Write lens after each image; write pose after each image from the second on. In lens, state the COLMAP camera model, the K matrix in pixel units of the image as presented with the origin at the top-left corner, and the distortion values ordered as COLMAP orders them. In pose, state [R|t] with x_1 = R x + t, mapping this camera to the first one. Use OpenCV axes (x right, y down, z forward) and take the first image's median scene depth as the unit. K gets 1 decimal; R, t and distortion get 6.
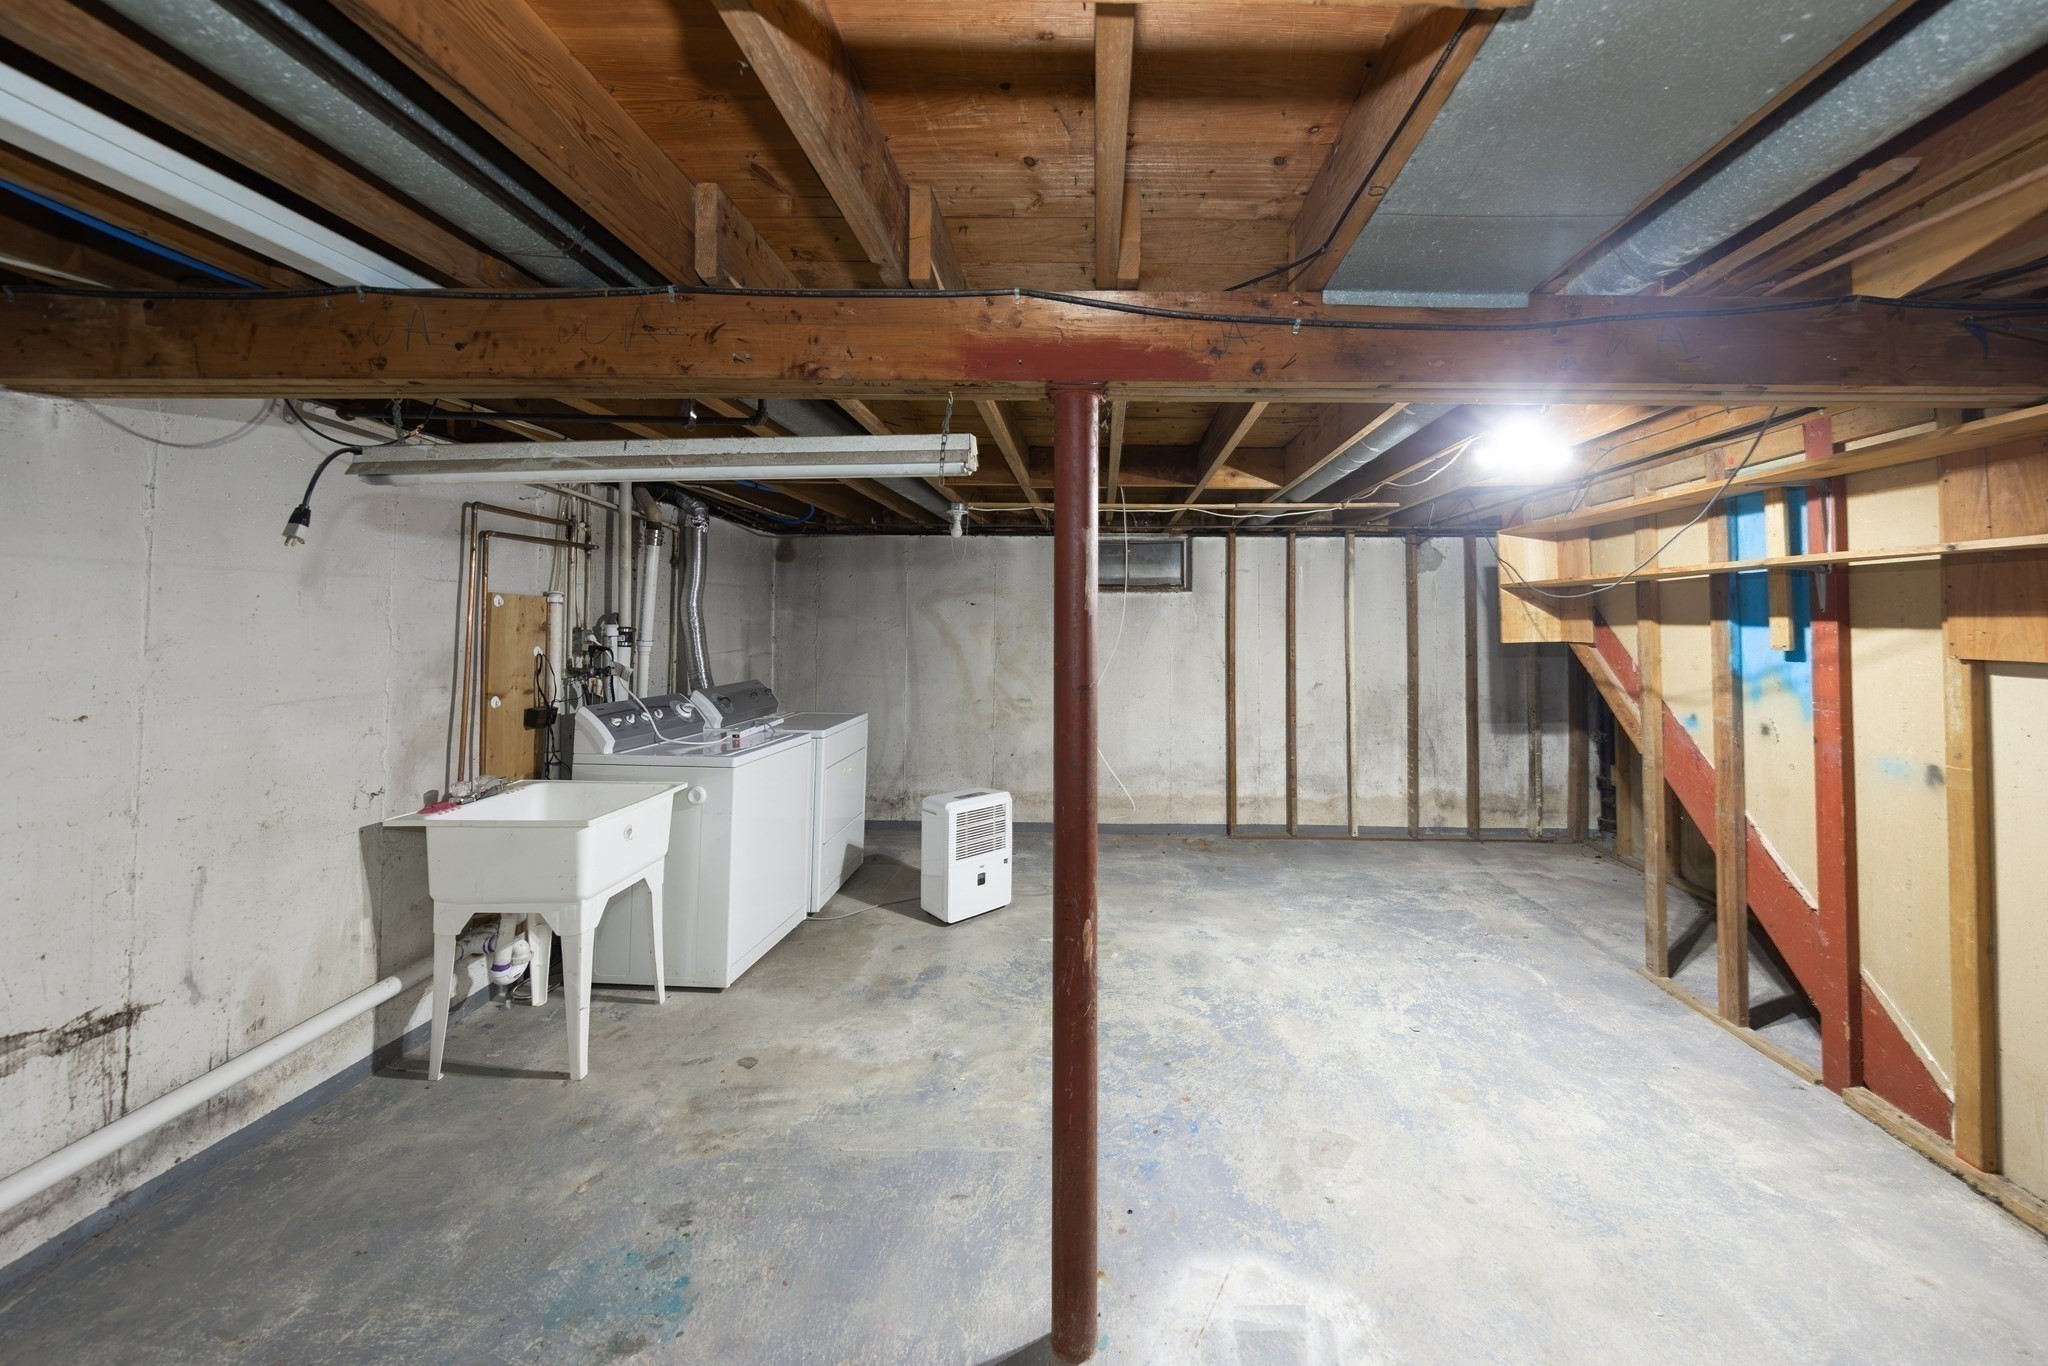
lens RADIAL K [[791.2, 0, 1025.2], [0, 791.2, 597.5], [0, 0, 1]] dist [0.017138, -0.010008]
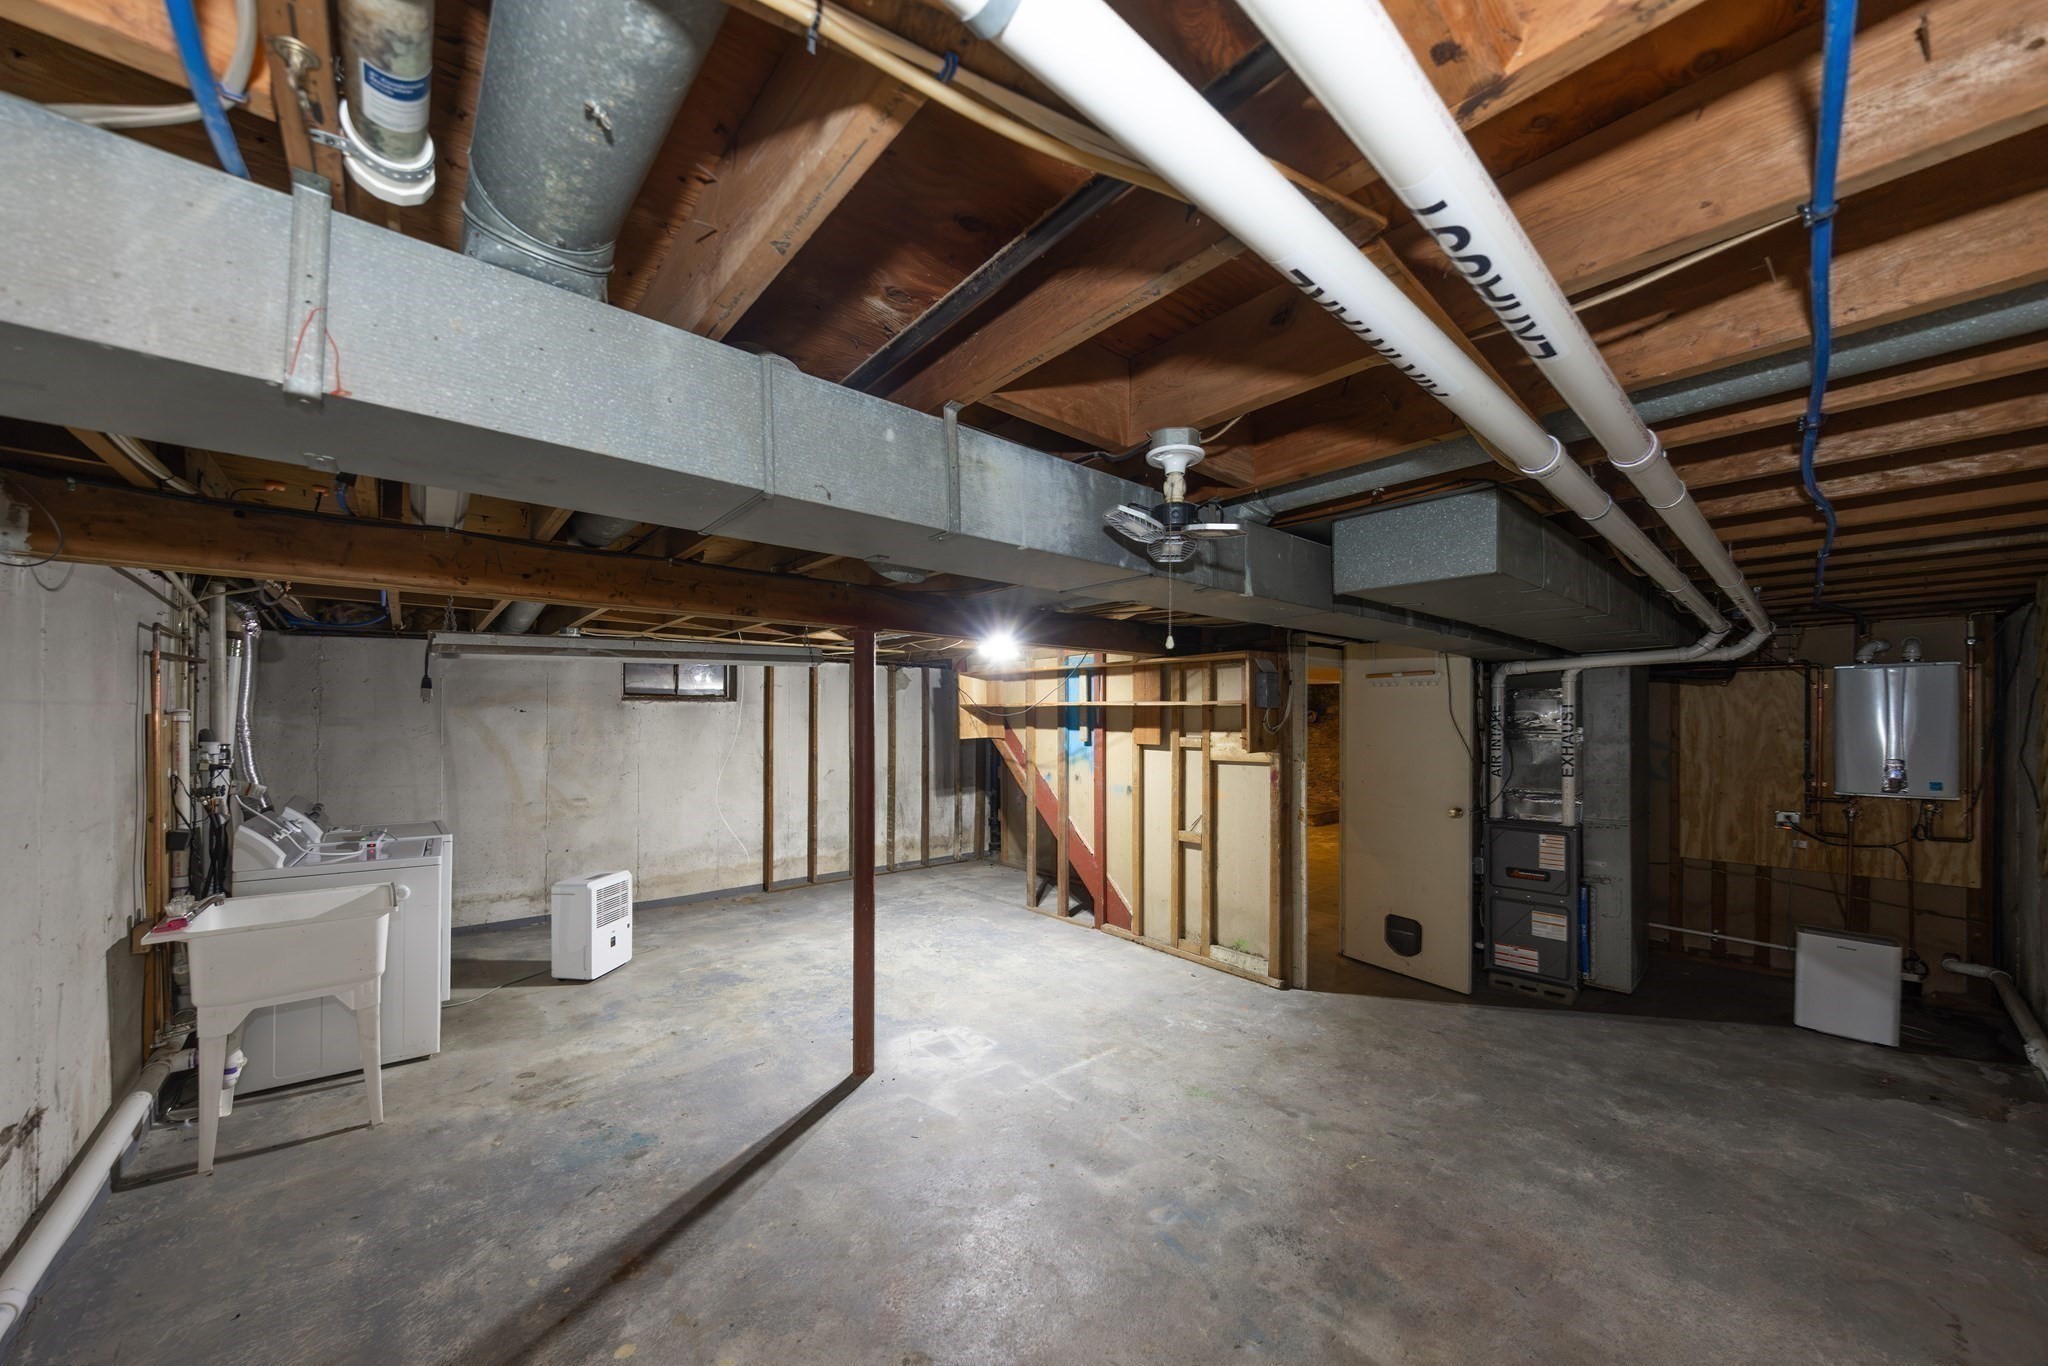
lens RADIAL K [[1040.3, 0, 1024.0], [0, 1040.3, 683.0], [0, 0, 1]] dist [-0.004734, -0.001320]
pose [[0.725299, 0.010373, 0.688356, -0.842017], [-0.019131, 0.999804, 0.005092, -0.077293], [-0.688169, -0.016862, 0.725355, -0.710996]]
